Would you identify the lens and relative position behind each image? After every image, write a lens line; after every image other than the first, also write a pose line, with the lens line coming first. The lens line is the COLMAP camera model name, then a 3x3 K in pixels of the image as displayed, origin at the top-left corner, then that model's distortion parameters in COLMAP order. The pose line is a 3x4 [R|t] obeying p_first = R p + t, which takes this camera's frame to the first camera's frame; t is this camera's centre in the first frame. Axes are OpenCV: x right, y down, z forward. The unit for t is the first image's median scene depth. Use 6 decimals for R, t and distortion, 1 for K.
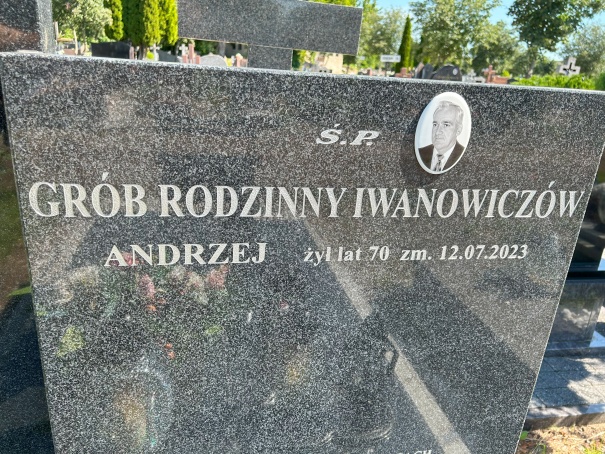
lens RADIAL K [[456.3, 0, 300.5], [0, 456.3, 227.1], [0, 0, 1]] dist [0.034951, -0.023212]
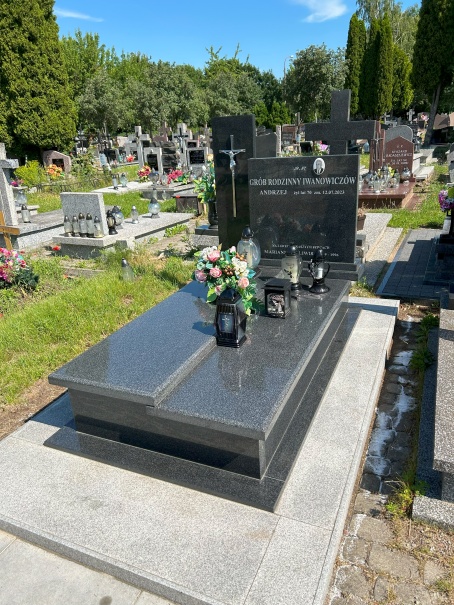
lens RADIAL K [[456.3, 0, 227.1], [0, 456.3, 302.2], [0, 0, 1]] dist [0.034951, -0.023212]
pose [[0.804465, 0.094720, -0.586399, 2.353902], [-0.084170, 0.995420, 0.045318, 1.038001], [0.588006, 0.012901, 0.808754, -3.326014]]
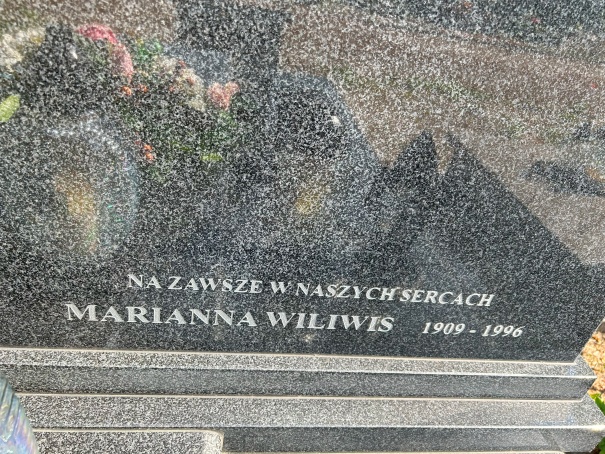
lens RADIAL K [[456.3, 0, 303.5], [0, 456.3, 227.3], [0, 0, 1]] dist [0.034951, -0.023212]
pose [[0.991691, 0.128023, -0.012645, -0.005535], [-0.123007, 0.972413, 0.198196, 0.333948], [0.037670, -0.194994, 0.980081, 0.388659]]
